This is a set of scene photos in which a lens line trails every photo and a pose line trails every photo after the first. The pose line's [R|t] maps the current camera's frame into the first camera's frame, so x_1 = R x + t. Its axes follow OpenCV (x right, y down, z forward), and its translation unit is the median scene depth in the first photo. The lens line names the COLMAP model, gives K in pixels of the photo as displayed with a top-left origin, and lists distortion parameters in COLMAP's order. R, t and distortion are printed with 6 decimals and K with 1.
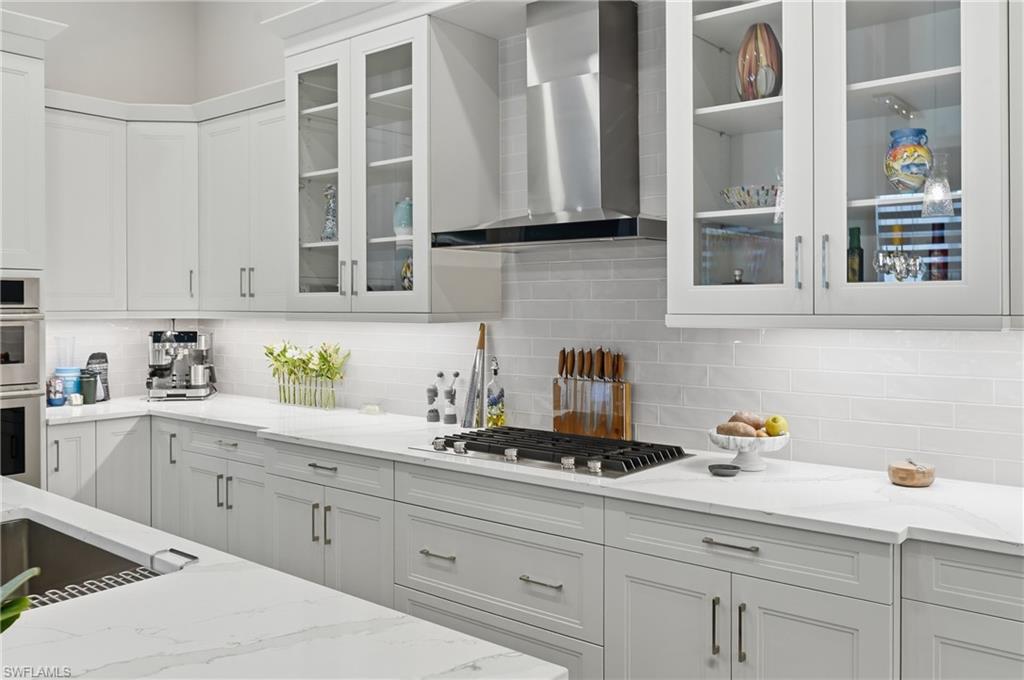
lens RADIAL K [[851.1, 0, 513.2], [0, 851.1, 314.1], [0, 0, 1]] dist [-0.006883, -0.006225]
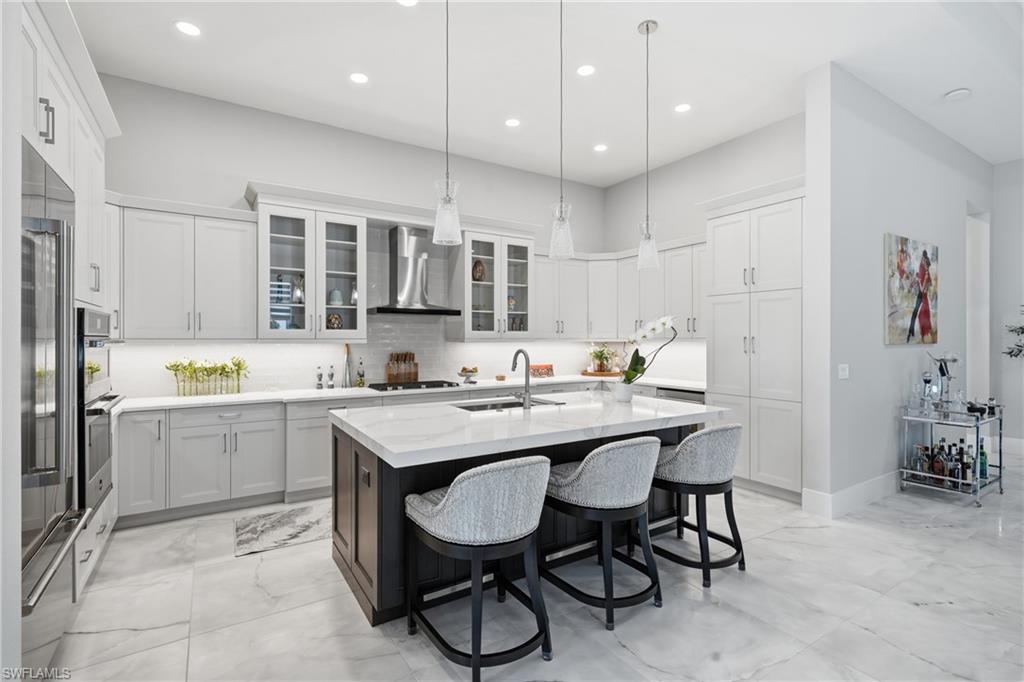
lens RADIAL K [[433.4, 0, 512.0], [0, 433.4, 341.0], [0, 0, 1]] dist [-0.001098, -0.000277]
pose [[0.328666, -0.005738, 0.944429, -0.995875], [0.010014, 0.999946, 0.002591, 0.004532], [-0.944393, 0.008606, 0.328706, 0.168941]]
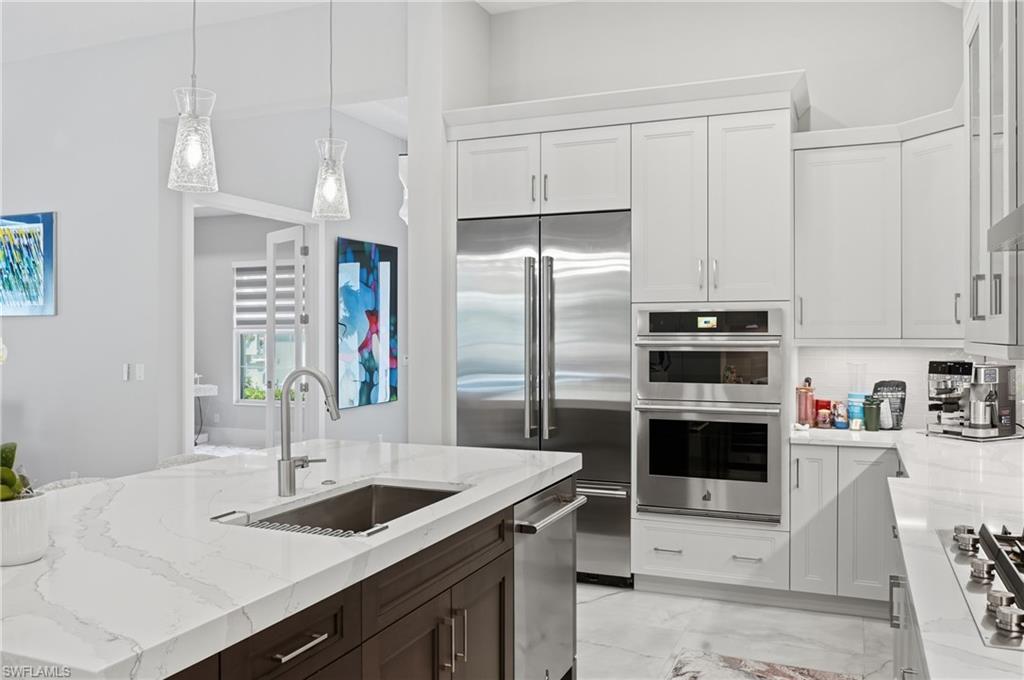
lens RADIAL K [[819.8, 0, 512.0], [0, 819.8, 340.0], [0, 0, 1]] dist [-0.004306, -0.002948]
pose [[0.288442, 0.006757, -0.957473, 0.366745], [-0.009456, 0.999946, 0.004208, -0.002604], [0.957451, 0.007840, 0.288491, 0.368054]]
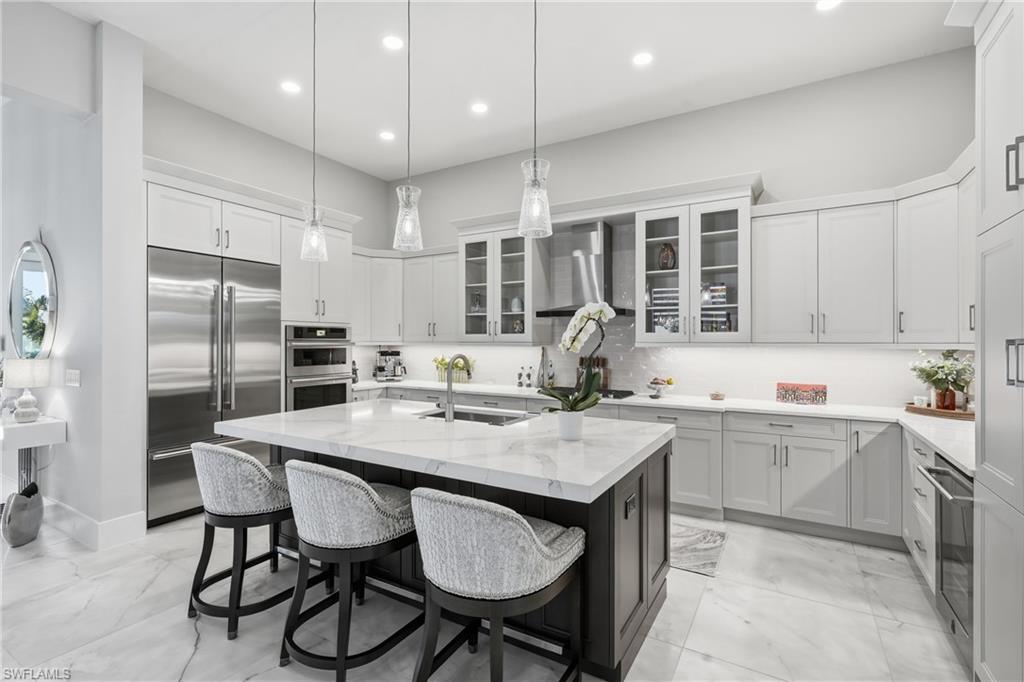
lens RADIAL K [[486.8, 0, 512.0], [0, 486.8, 341.0], [0, 0, 1]] dist [0.001095, -0.000100]
pose [[0.987524, 0.002254, 0.157450, -0.342654], [-0.000546, 0.999941, -0.010893, 0.009436], [-0.157465, 0.010671, 0.987467, -0.386768]]
